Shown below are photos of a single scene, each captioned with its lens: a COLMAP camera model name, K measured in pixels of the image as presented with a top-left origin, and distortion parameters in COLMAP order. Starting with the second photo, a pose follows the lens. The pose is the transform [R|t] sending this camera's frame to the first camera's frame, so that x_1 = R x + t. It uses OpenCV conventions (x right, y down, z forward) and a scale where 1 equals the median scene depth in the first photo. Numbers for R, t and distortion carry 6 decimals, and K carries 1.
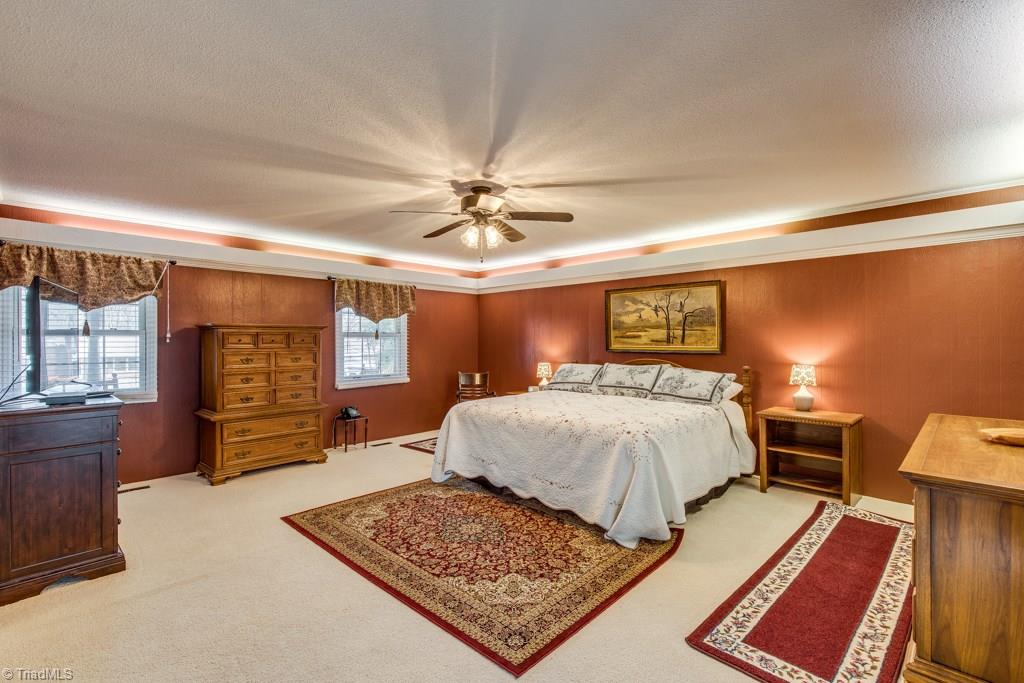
lens RADIAL K [[467.5, 0, 513.4], [0, 467.5, 340.2], [0, 0, 1]] dist [0.005262, 0.000096]
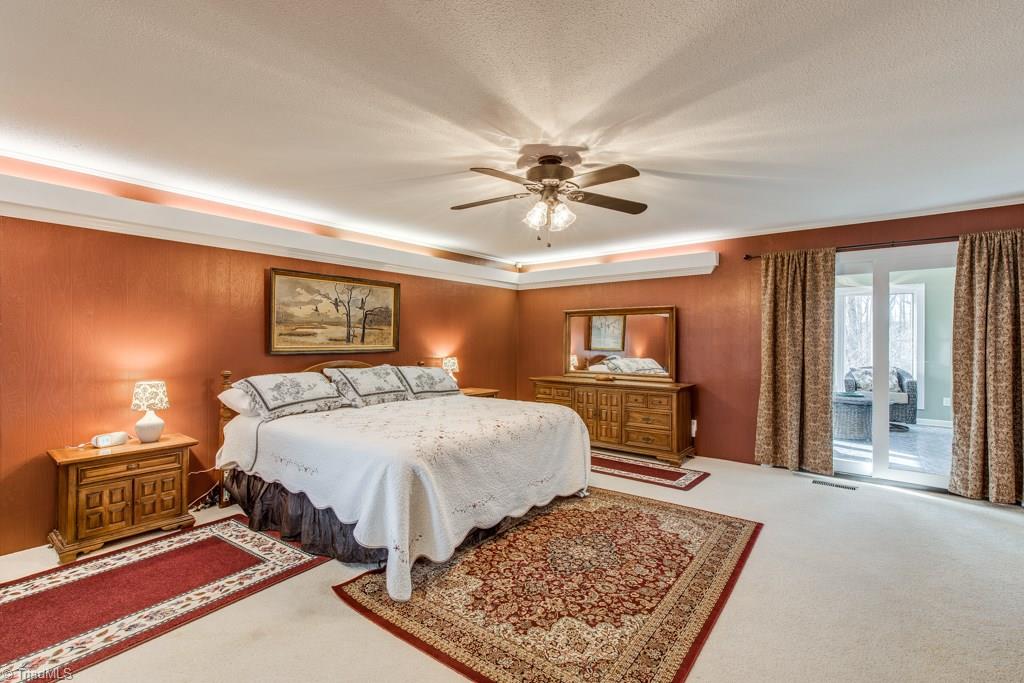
lens RADIAL K [[467.5, 0, 517.0], [0, 467.5, 341.1], [0, 0, 1]] dist [0.005262, 0.000096]
pose [[-0.128057, -0.002880, 0.991763, -0.726077], [-0.003868, 0.999990, 0.002405, 0.001002], [-0.991759, -0.003528, -0.128067, 0.945318]]
